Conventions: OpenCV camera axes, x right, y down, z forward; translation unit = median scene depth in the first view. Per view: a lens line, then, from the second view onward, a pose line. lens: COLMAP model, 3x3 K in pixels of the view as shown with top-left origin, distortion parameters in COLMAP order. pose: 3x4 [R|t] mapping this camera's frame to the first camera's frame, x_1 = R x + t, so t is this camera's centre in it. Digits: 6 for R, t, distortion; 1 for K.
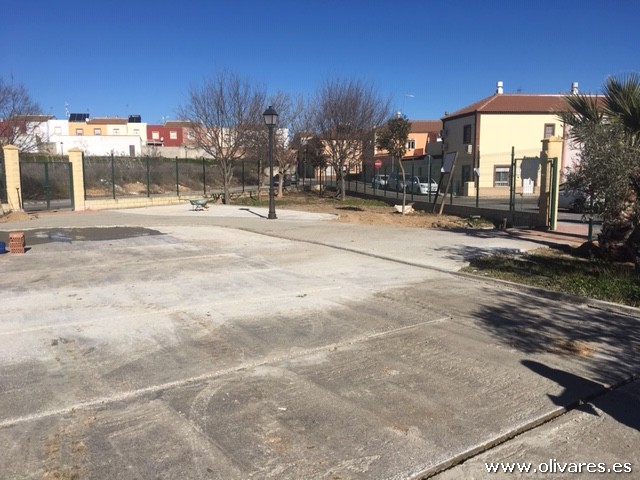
lens RADIAL K [[541.5, 0, 322.1], [0, 541.5, 237.9], [0, 0, 1]] dist [0.060711, -0.054169]
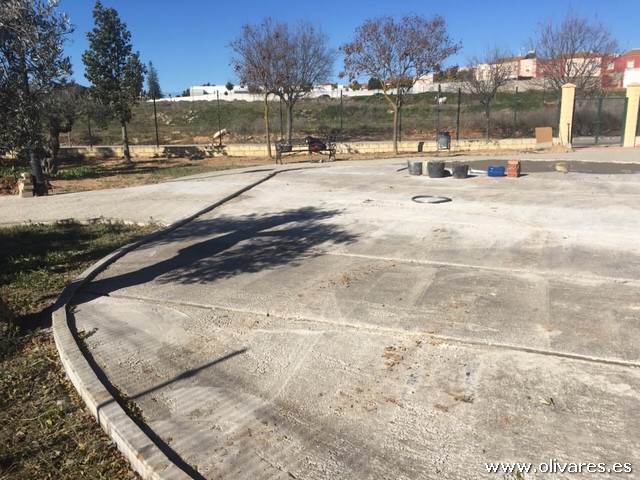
lens RADIAL K [[541.5, 0, 317.7], [0, 541.5, 242.0], [0, 0, 1]] dist [0.060711, -0.054169]
pose [[0.518258, 0.188400, -0.834214, 0.664432], [-0.088367, 0.982009, 0.166880, 0.012110], [0.850647, -0.012770, 0.525583, -0.026700]]
